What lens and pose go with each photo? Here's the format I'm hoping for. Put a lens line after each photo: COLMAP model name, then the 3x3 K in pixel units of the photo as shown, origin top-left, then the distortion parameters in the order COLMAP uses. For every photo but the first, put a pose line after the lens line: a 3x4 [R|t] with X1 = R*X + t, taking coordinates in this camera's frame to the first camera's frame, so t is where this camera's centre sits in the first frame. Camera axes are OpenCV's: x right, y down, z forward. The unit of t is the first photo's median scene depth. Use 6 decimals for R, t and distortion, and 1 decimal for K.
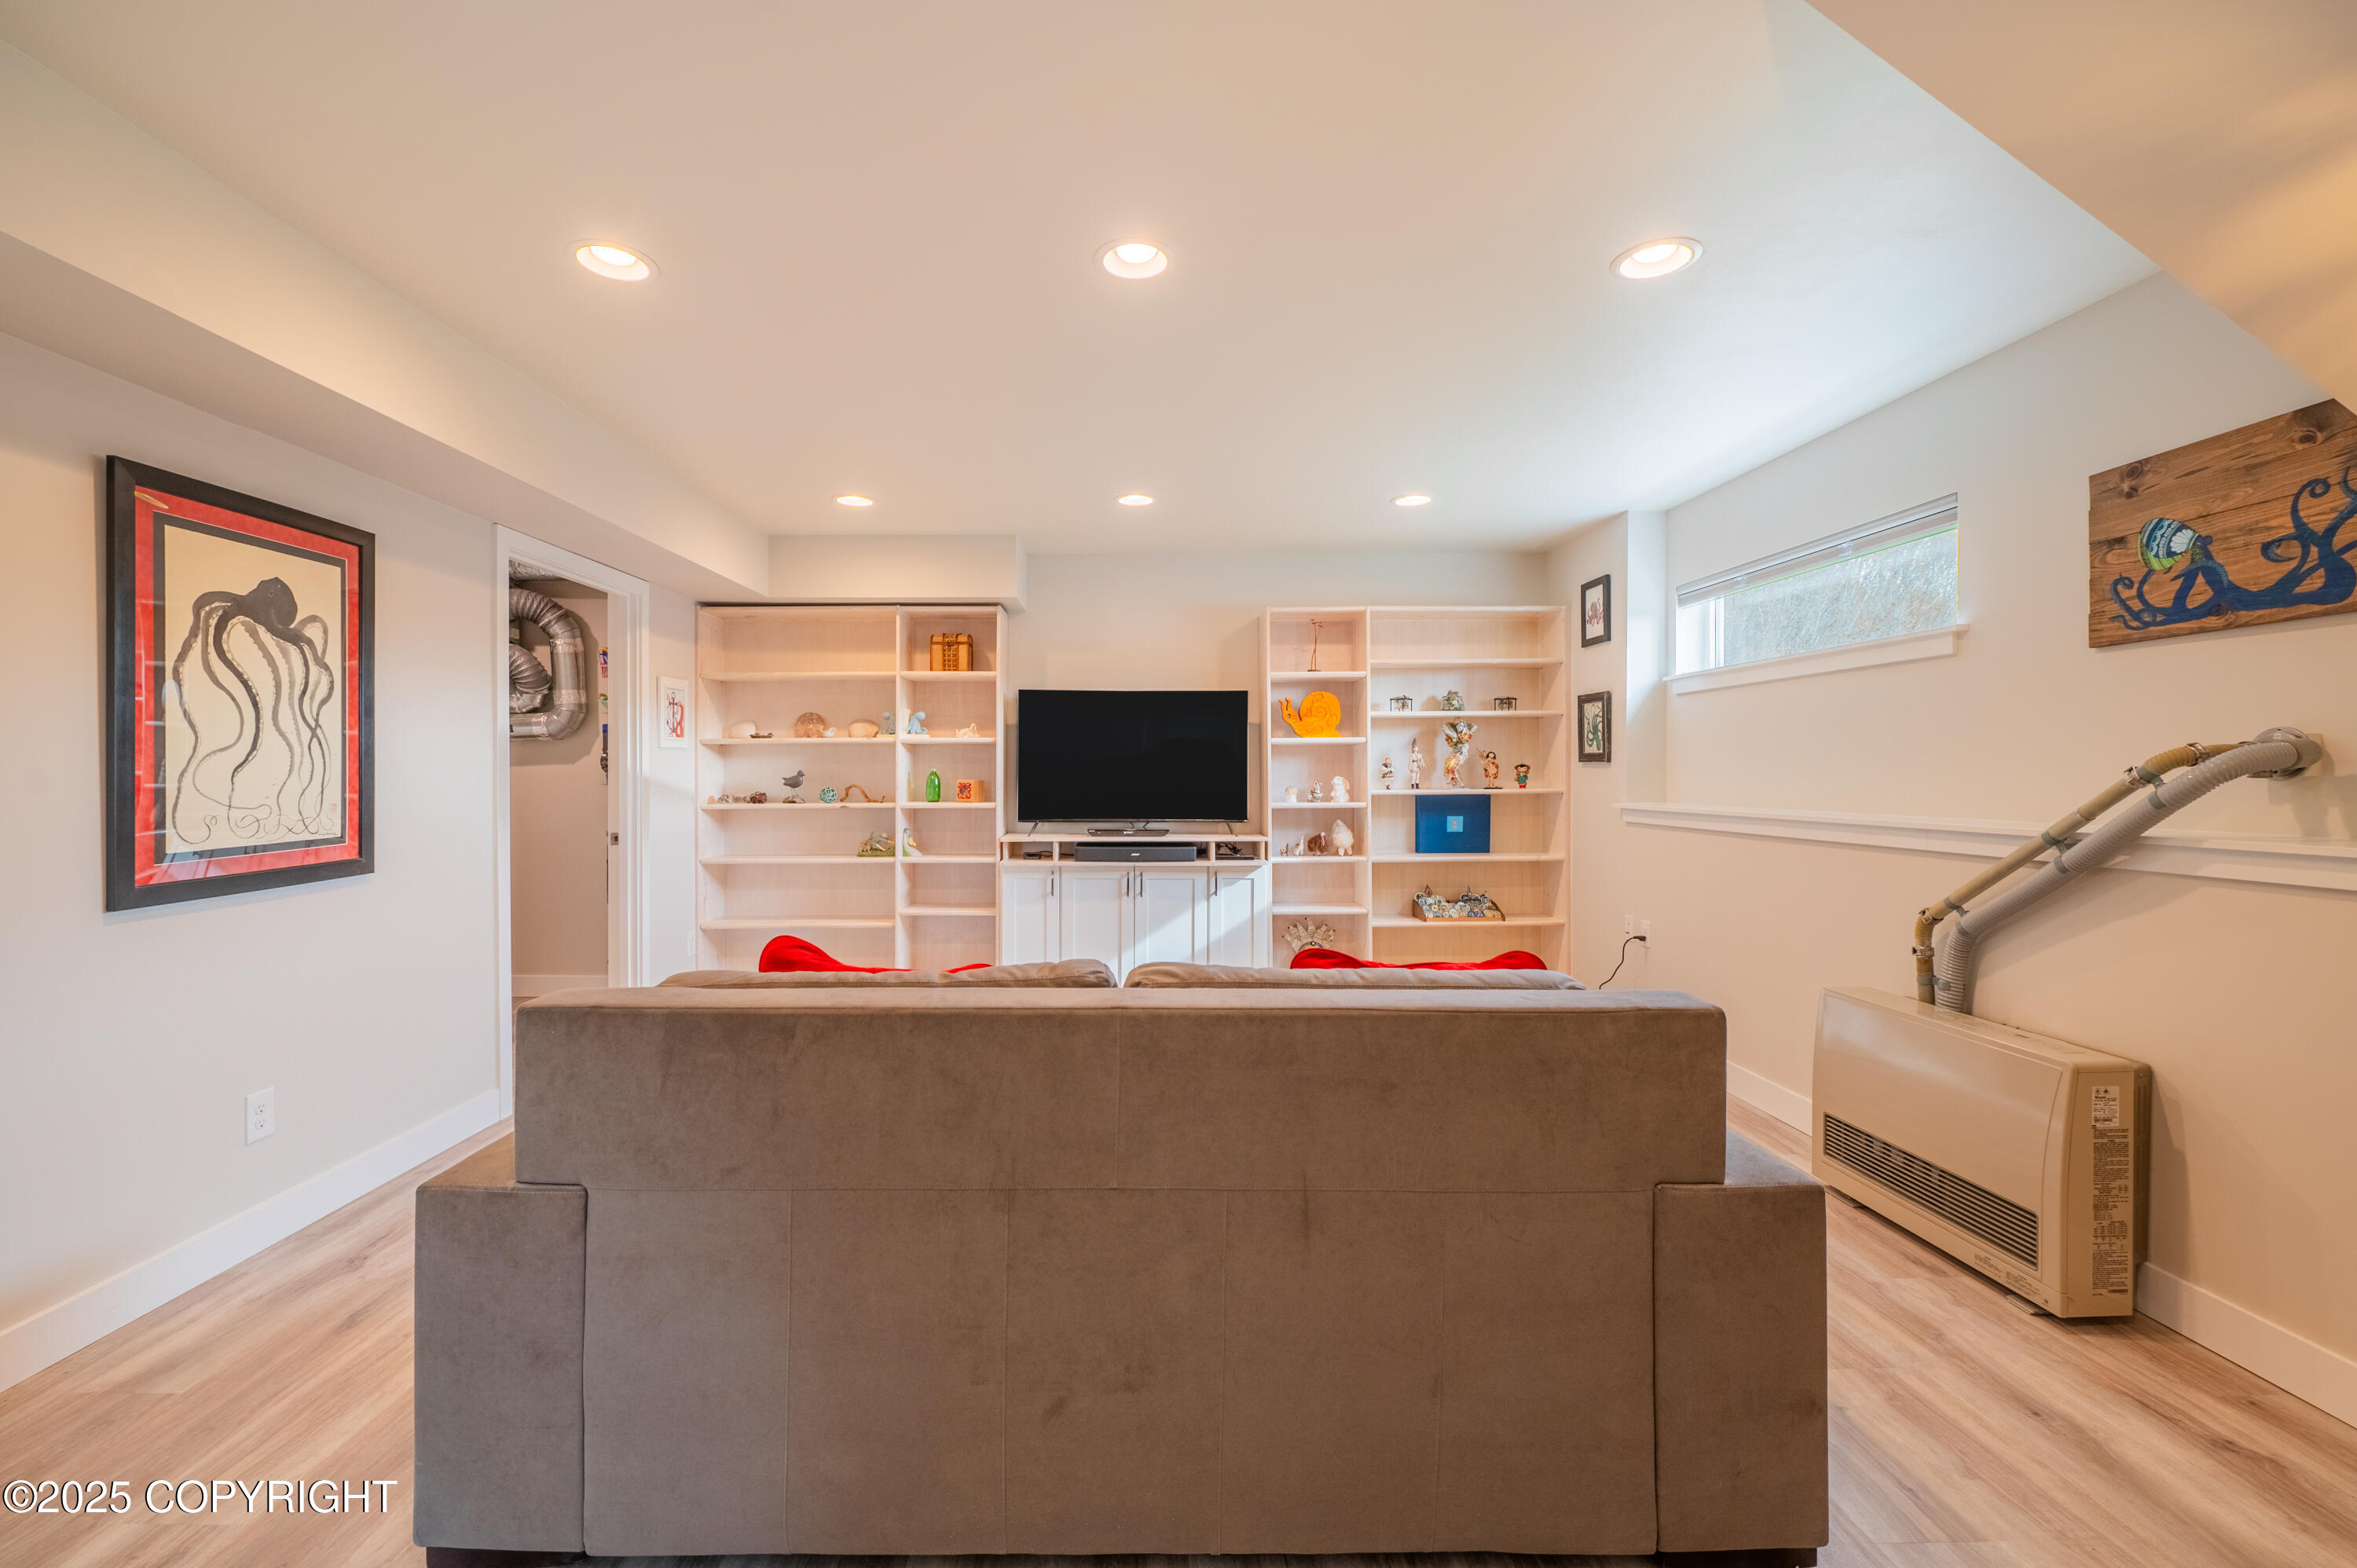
lens RADIAL K [[941.6, 0, 1140.4], [0, 941.6, 775.6], [0, 0, 1]] dist [-0.005845, -0.000647]
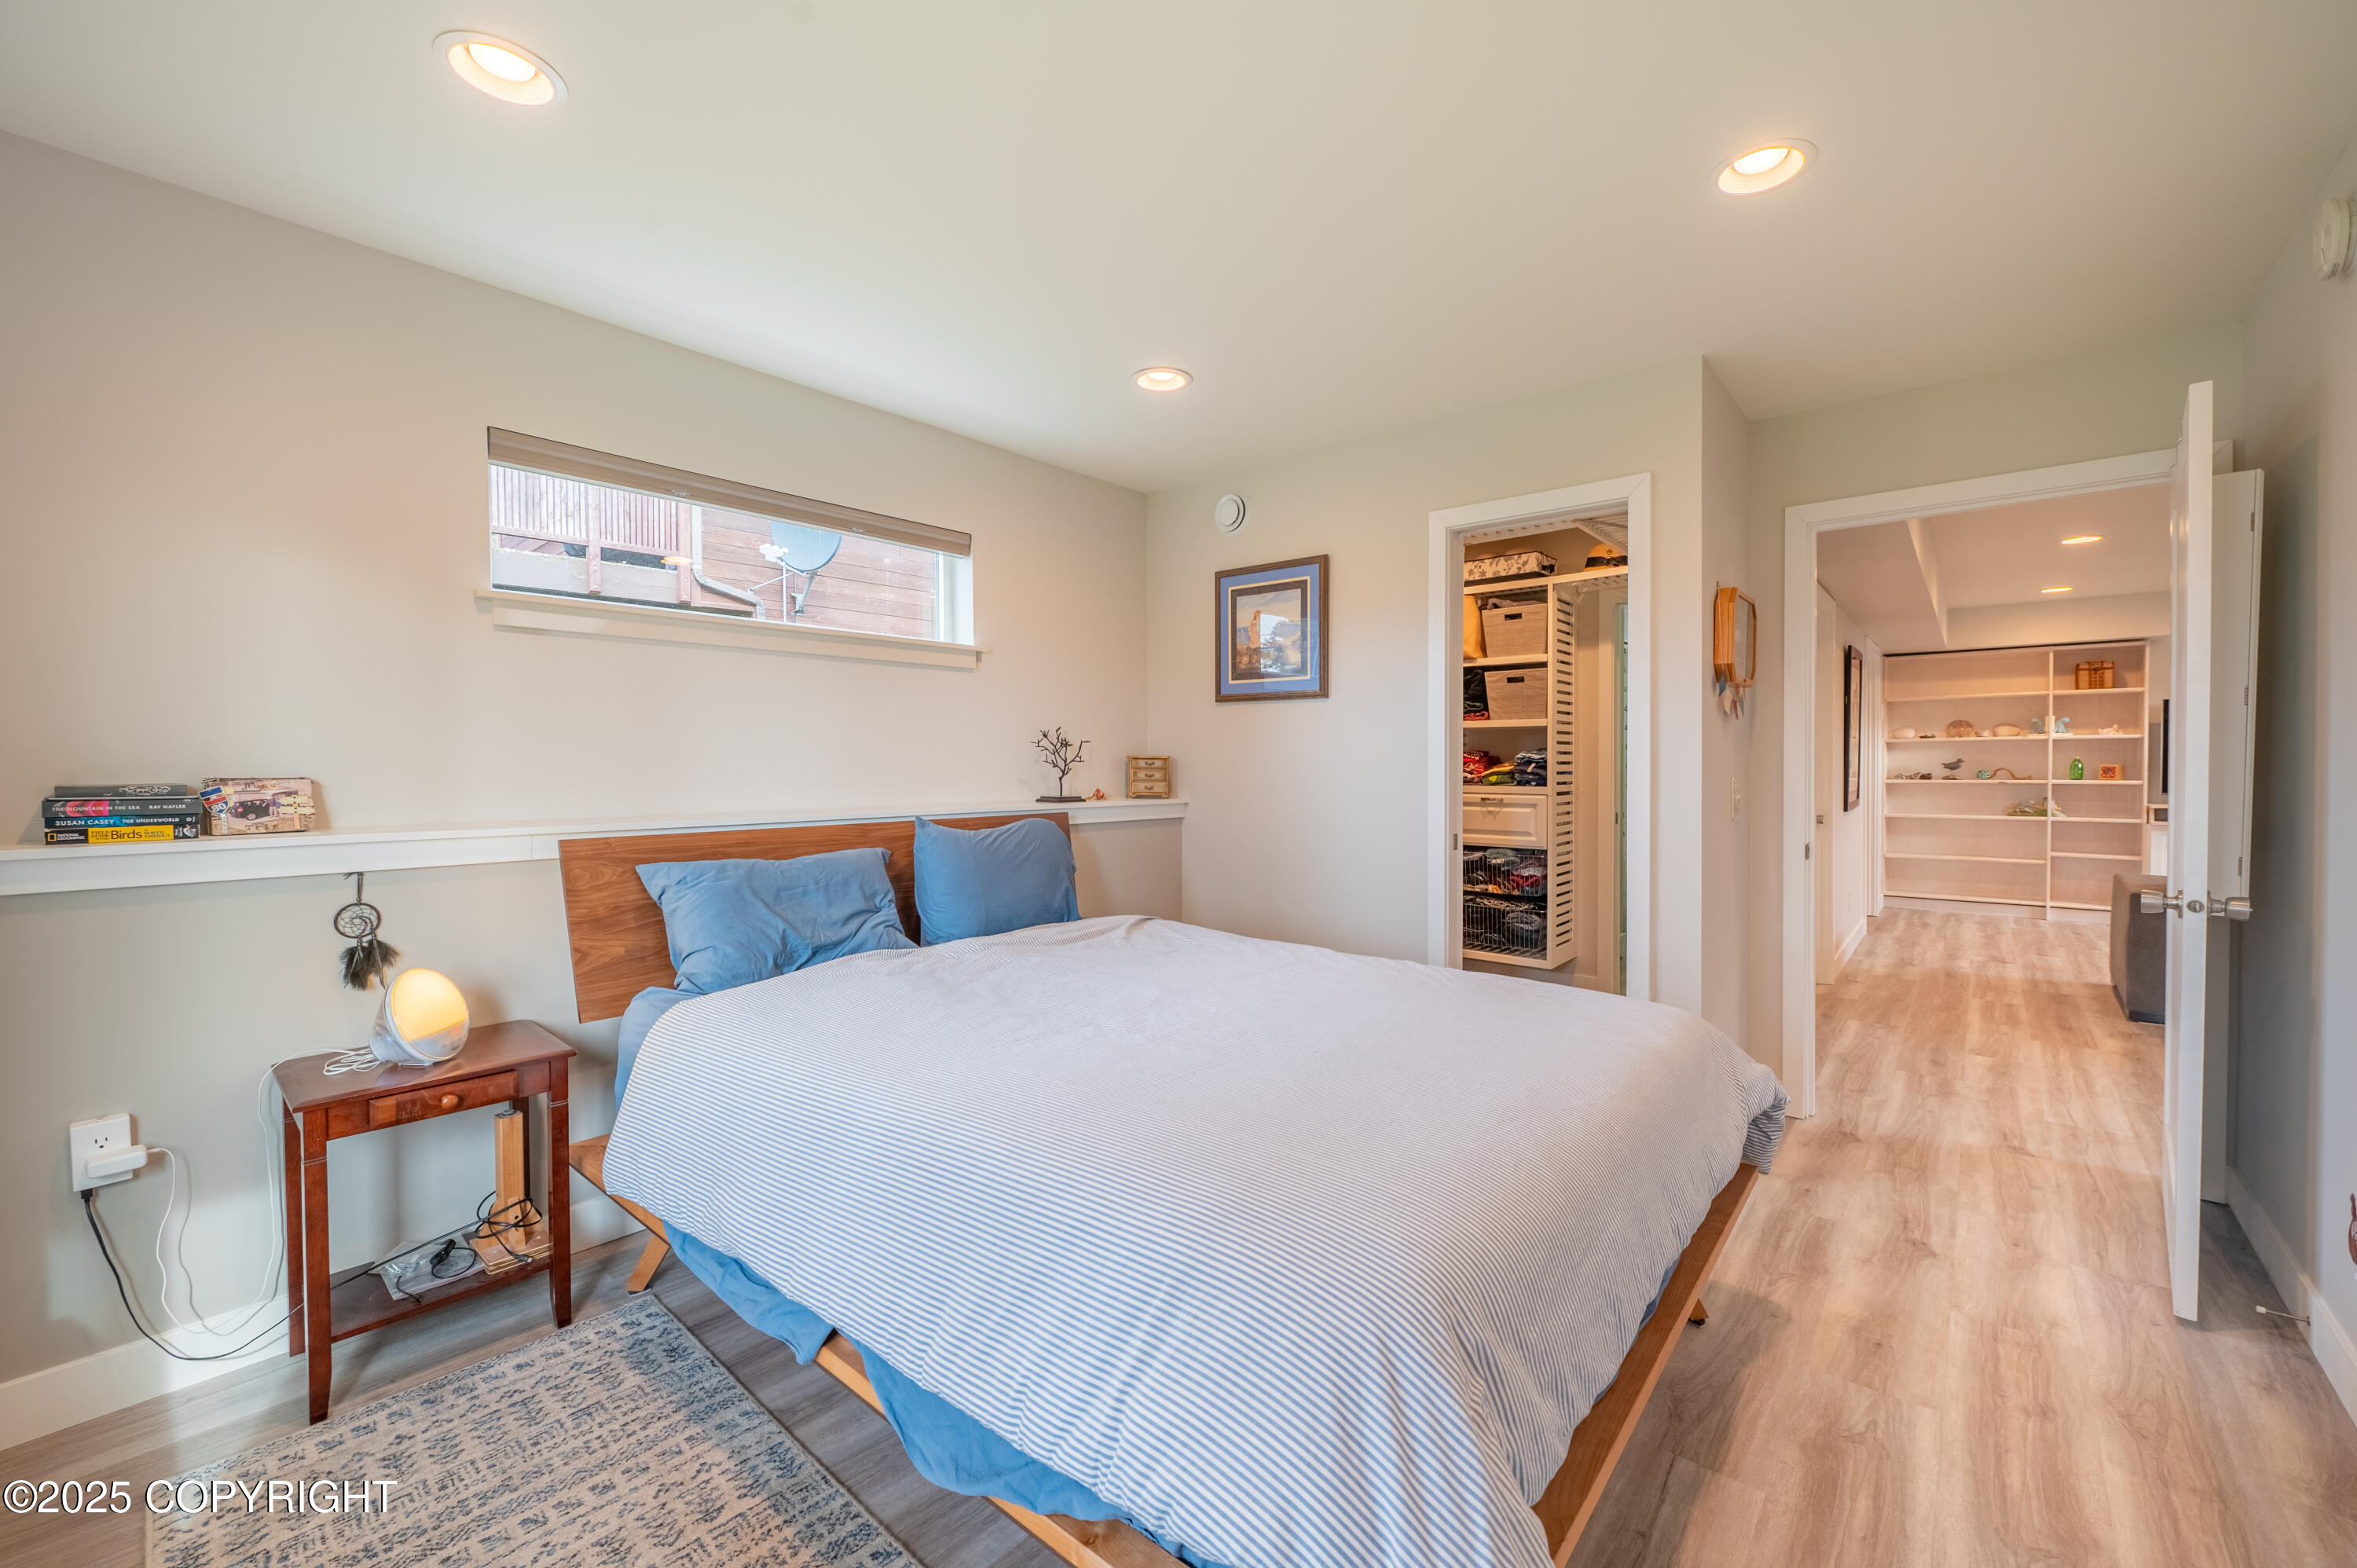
lens RADIAL K [[941.6, 0, 1196.1], [0, 941.6, 787.7], [0, 0, 1]] dist [-0.005845, -0.000647]
pose [[0.764780, 0.014992, -0.644117, -0.372079], [0.001455, 0.999686, 0.024996, 0.002419], [0.644290, -0.020054, 0.764518, -1.085181]]
